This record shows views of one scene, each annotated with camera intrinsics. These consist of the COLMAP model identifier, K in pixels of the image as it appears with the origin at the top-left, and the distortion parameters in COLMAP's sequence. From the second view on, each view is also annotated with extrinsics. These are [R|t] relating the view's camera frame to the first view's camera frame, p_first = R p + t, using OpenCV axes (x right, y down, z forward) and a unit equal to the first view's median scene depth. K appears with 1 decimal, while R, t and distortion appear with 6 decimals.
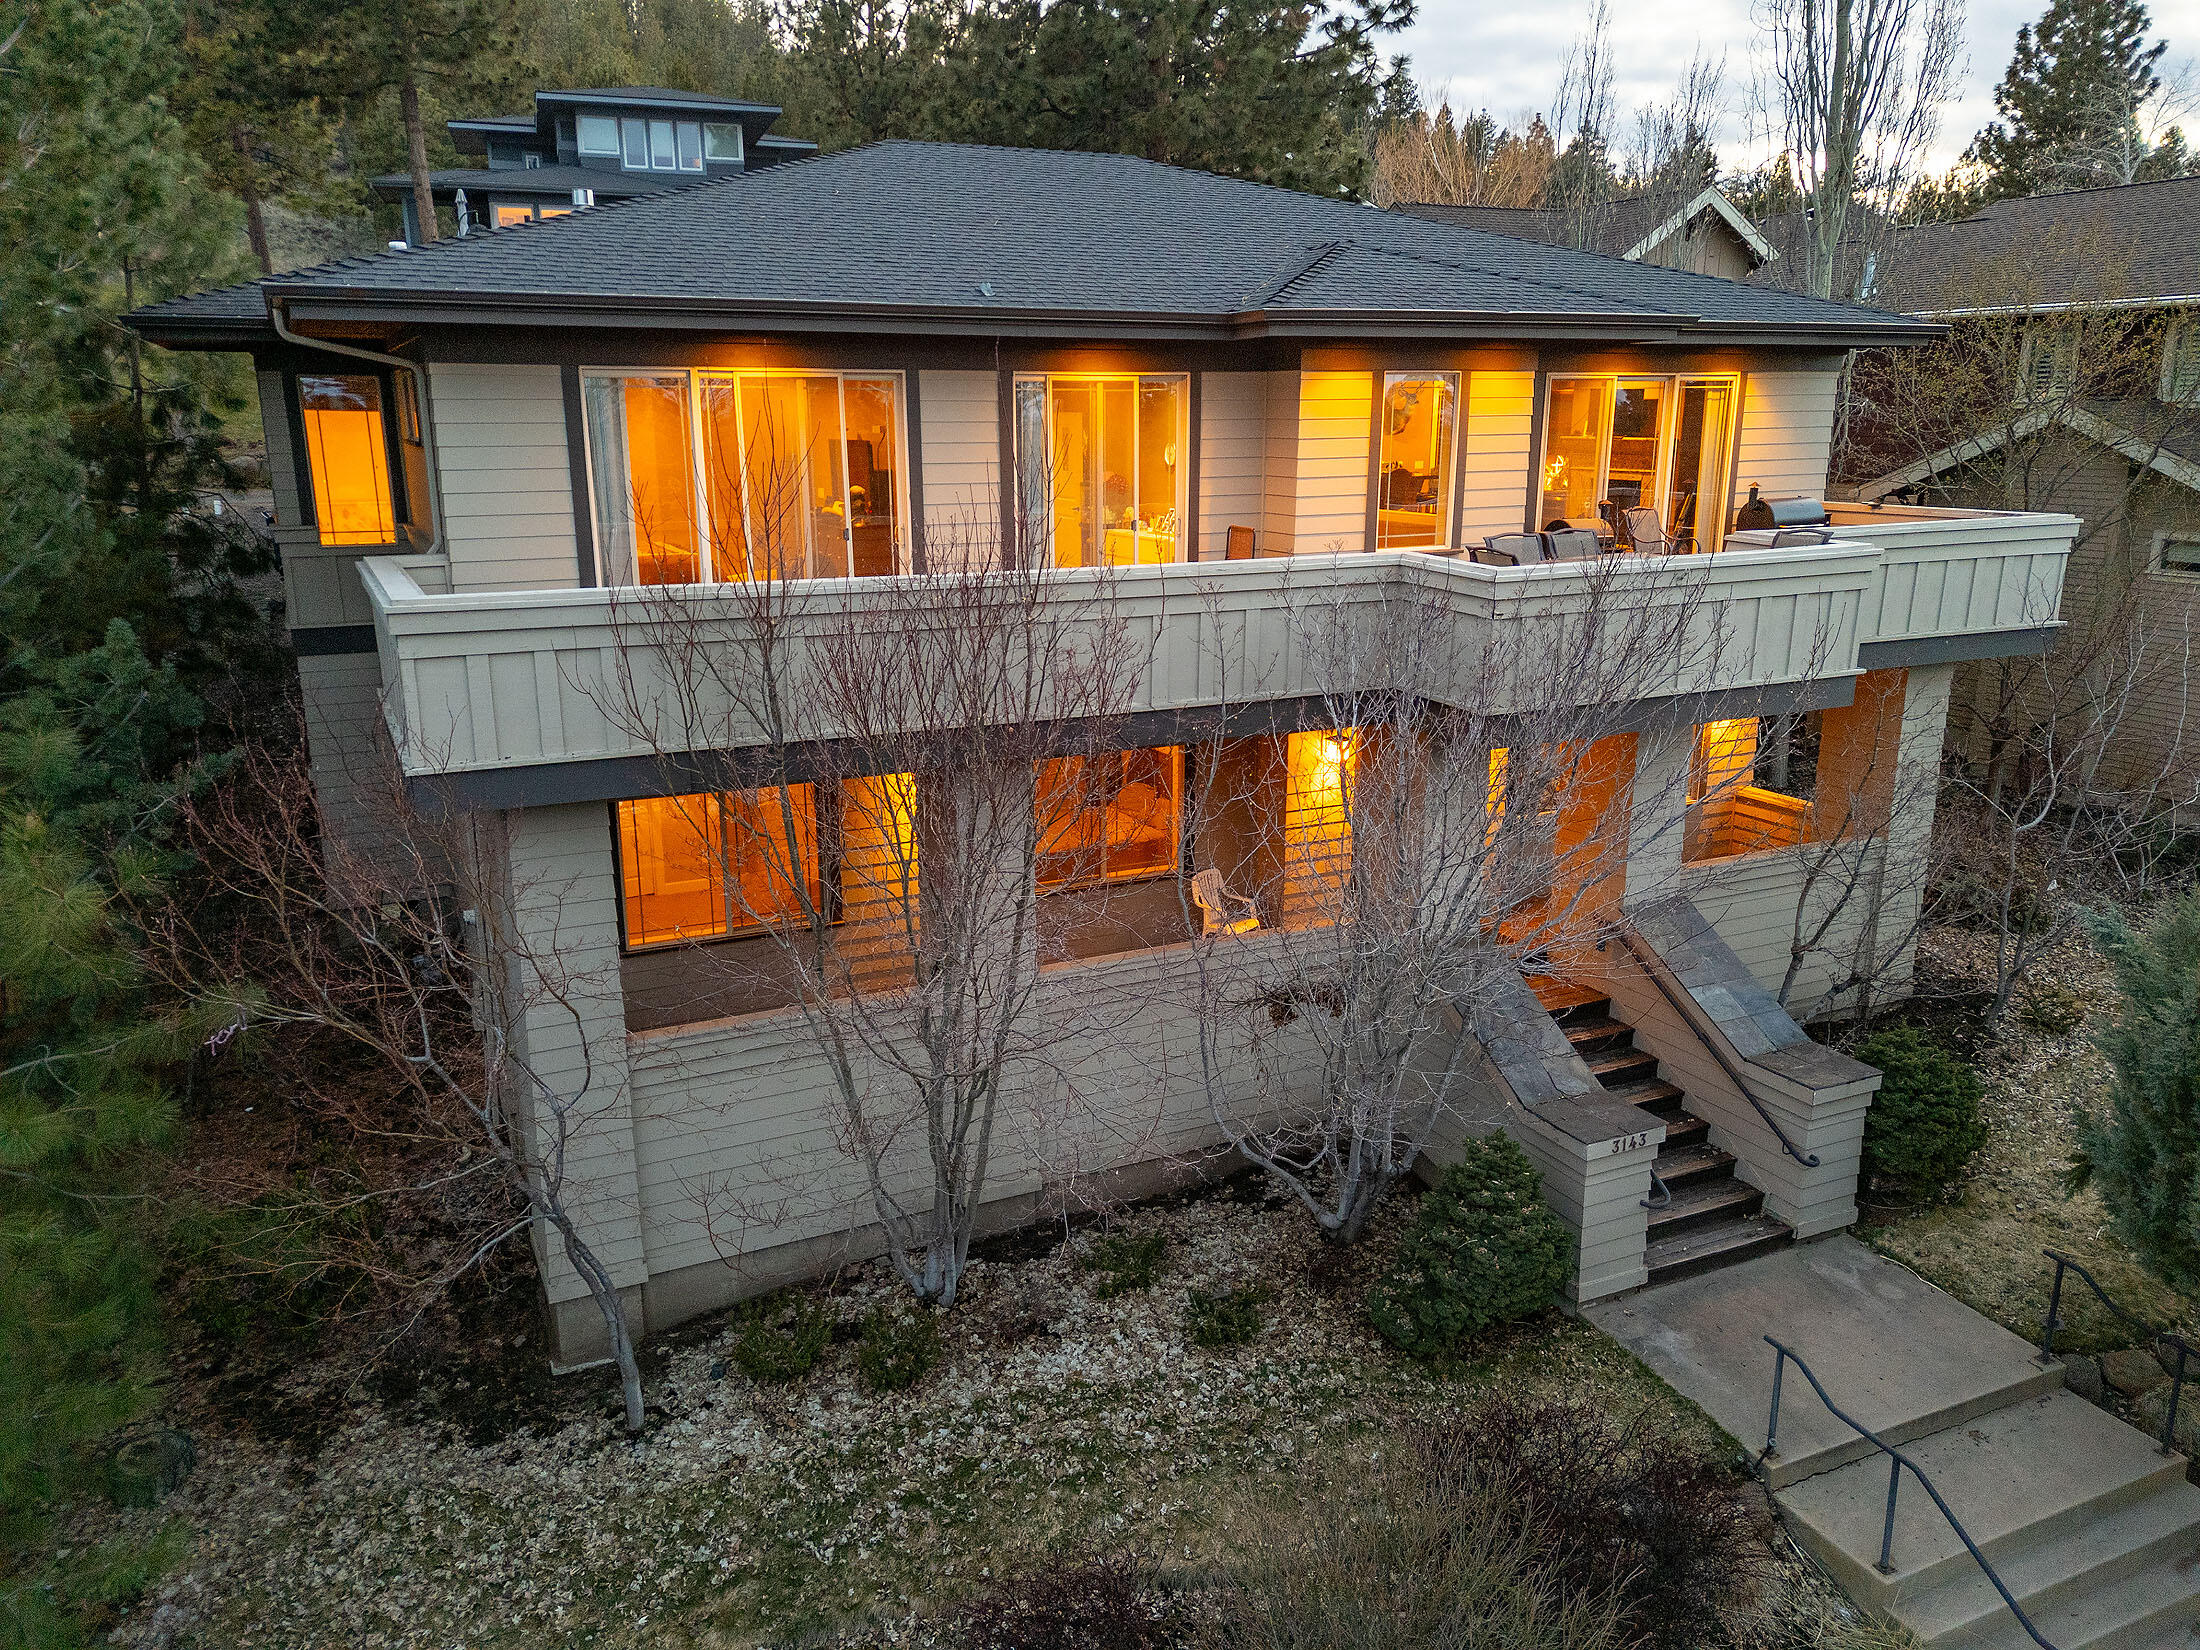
lens RADIAL K [[1608.6, 0, 1099.2], [0, 1608.6, 821.6], [0, 0, 1]] dist [0.067994, -0.052595]
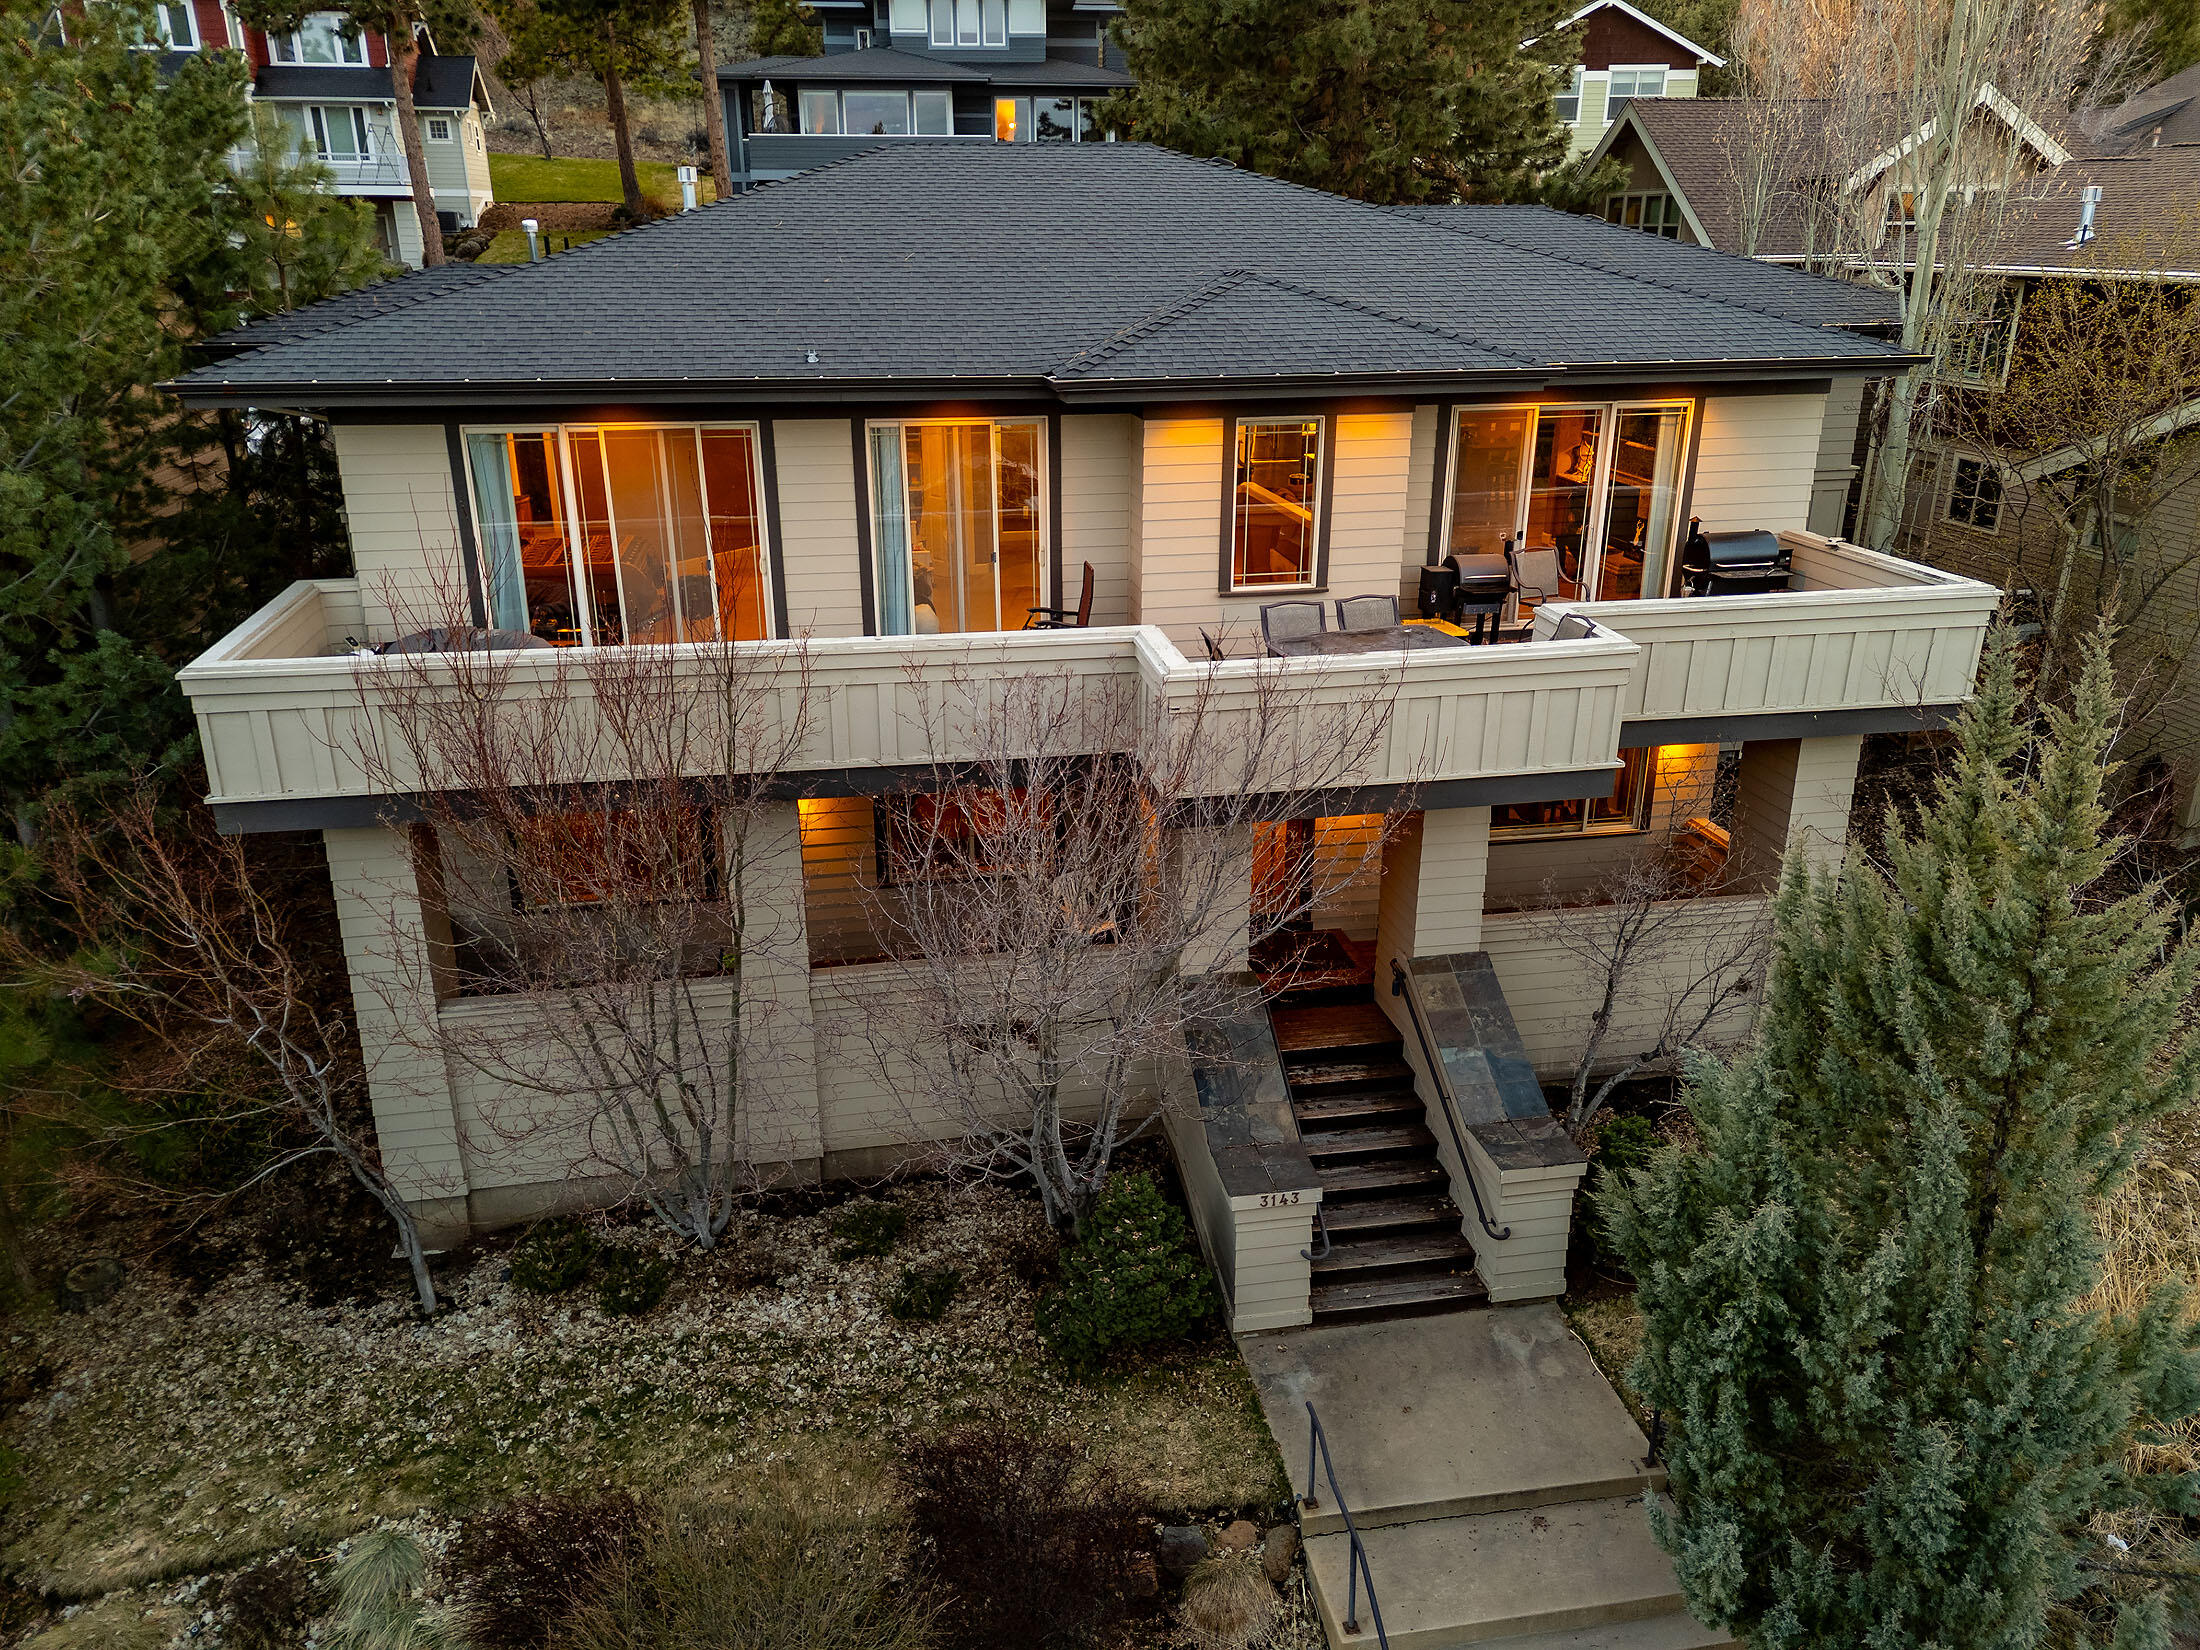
lens RADIAL K [[1608.6, 0, 1099.2], [0, 1608.6, 821.6], [0, 0, 1]] dist [0.067994, -0.052595]
pose [[0.966067, 0.091947, -0.241372, 0.453129], [-0.066450, 0.991513, 0.111740, -0.165869], [0.249597, -0.091909, 0.963978, -0.043296]]
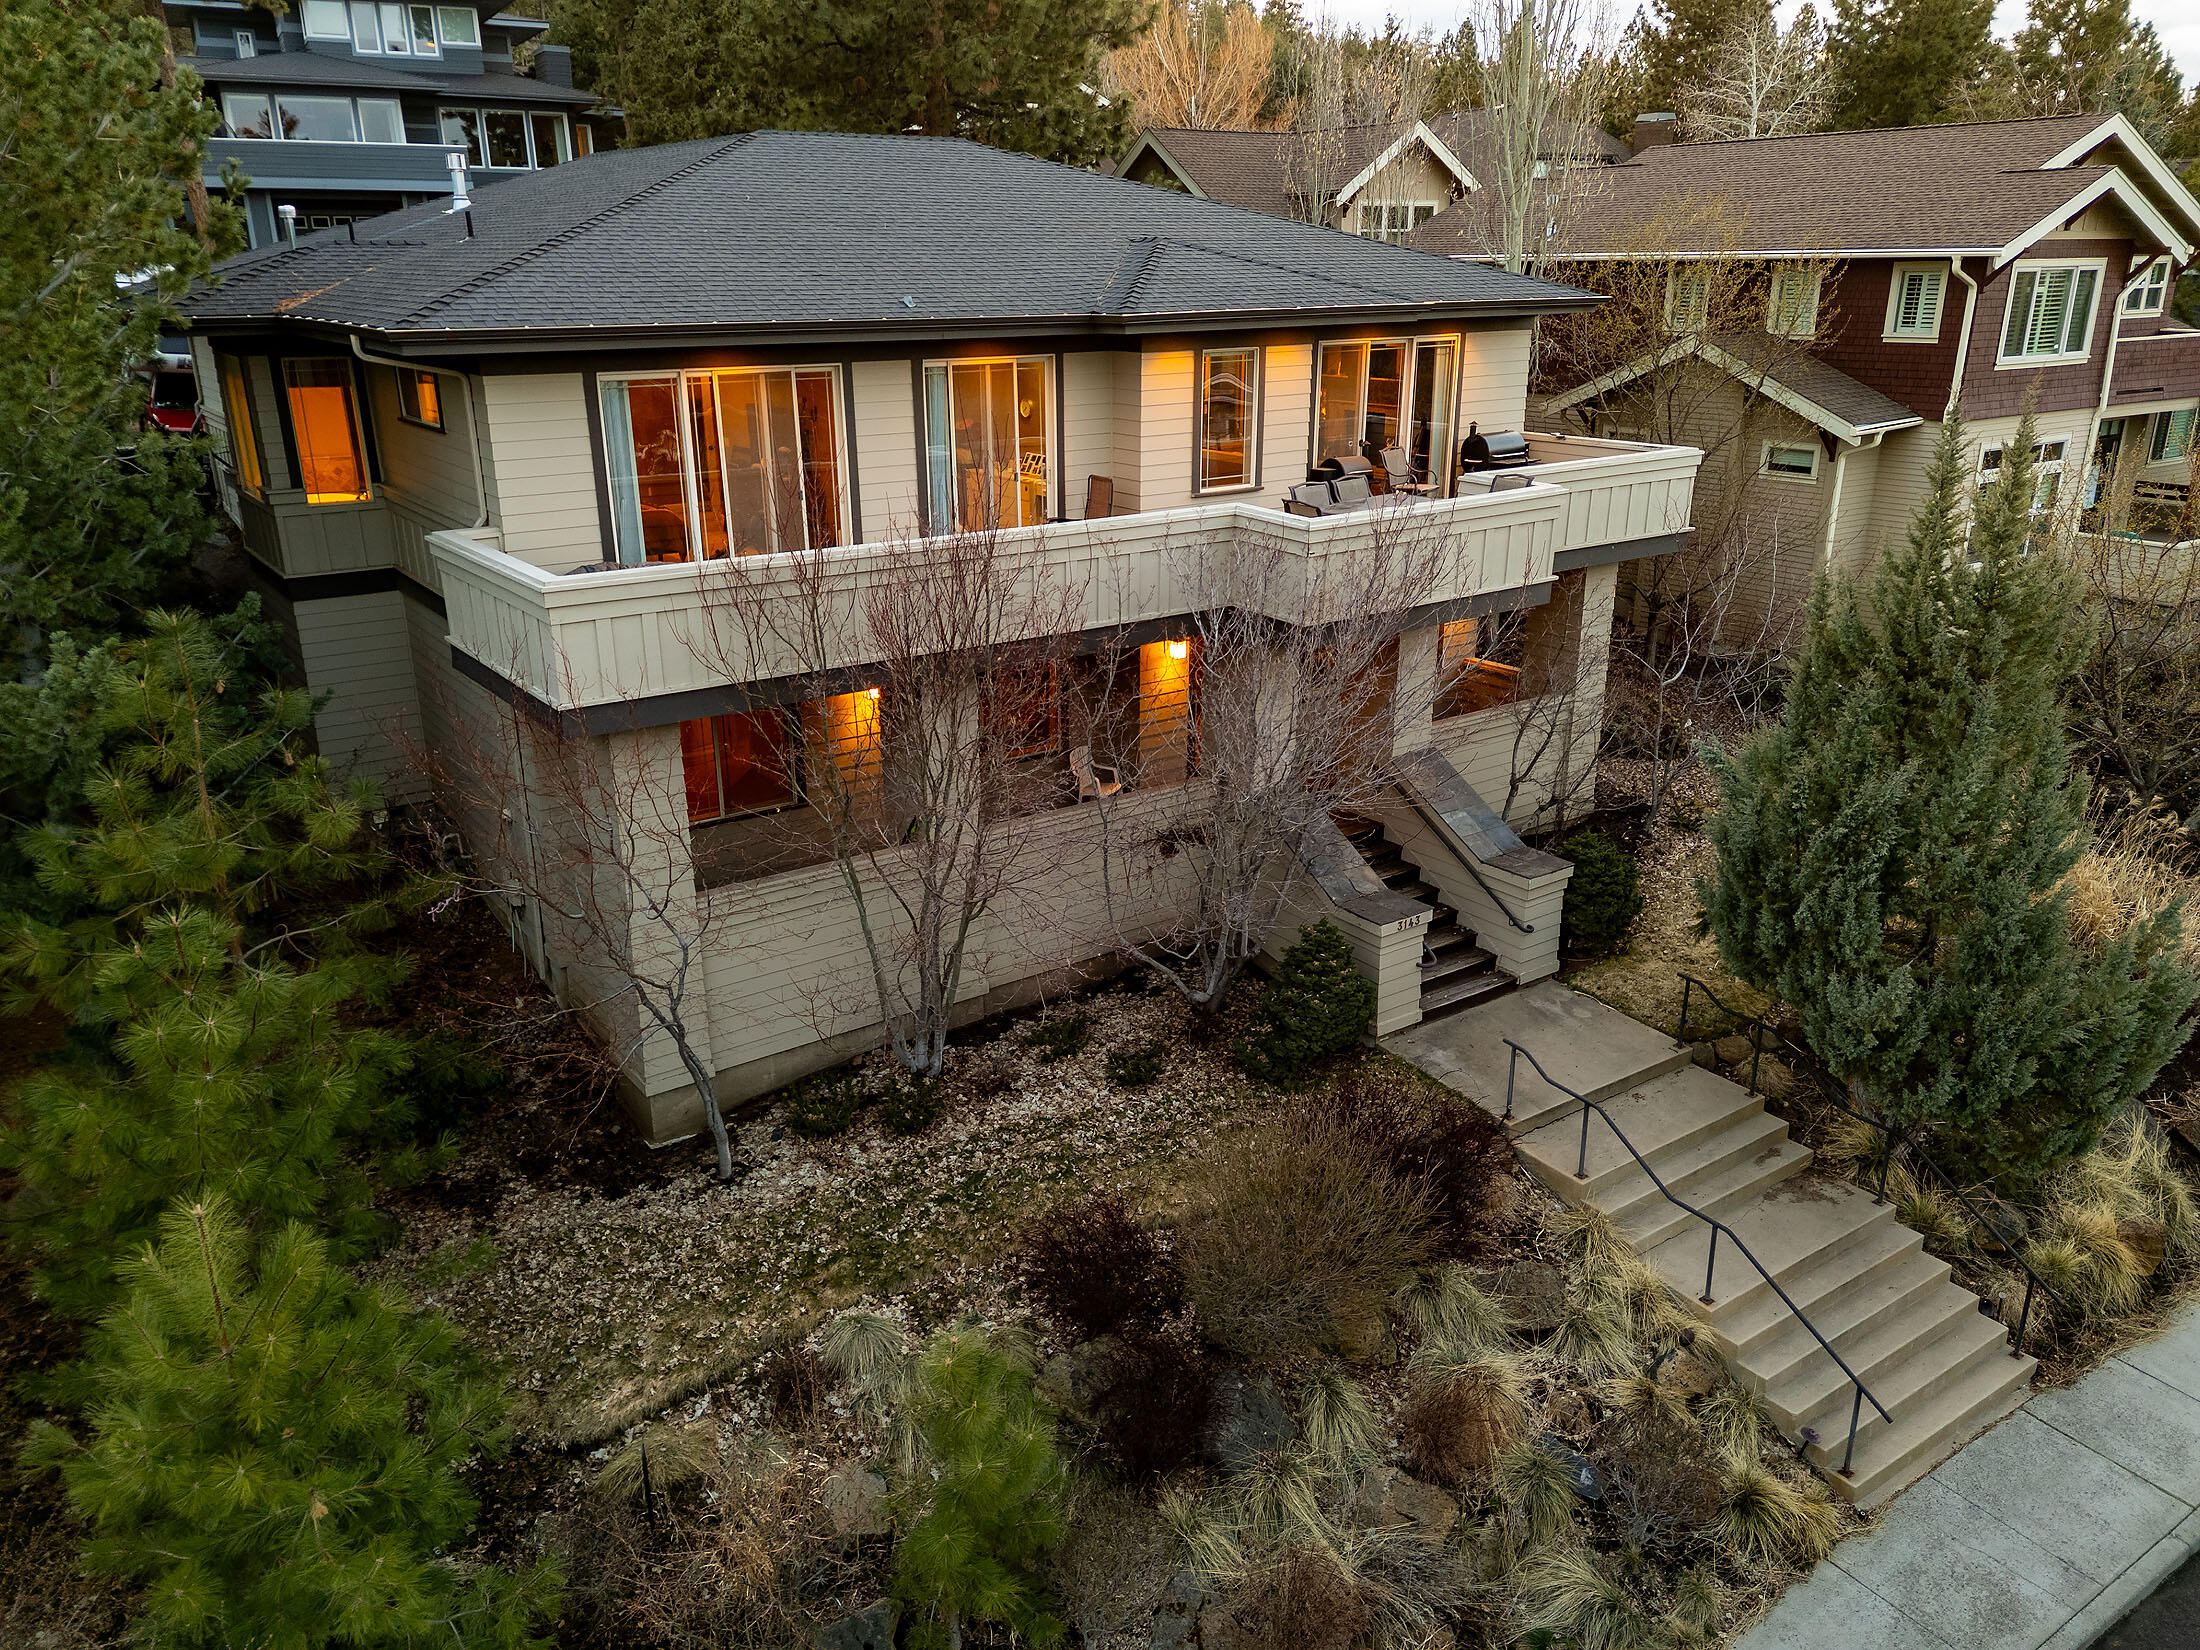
lens RADIAL K [[1605.5, 0, 1098.7], [0, 1605.5, 822.6], [0, 0, 1]] dist [0.073008, -0.059025]
pose [[0.985154, -0.059895, 0.160883, -0.166744], [0.046246, 0.995110, 0.087281, -0.026231], [-0.165324, -0.078545, 0.983107, -0.342442]]
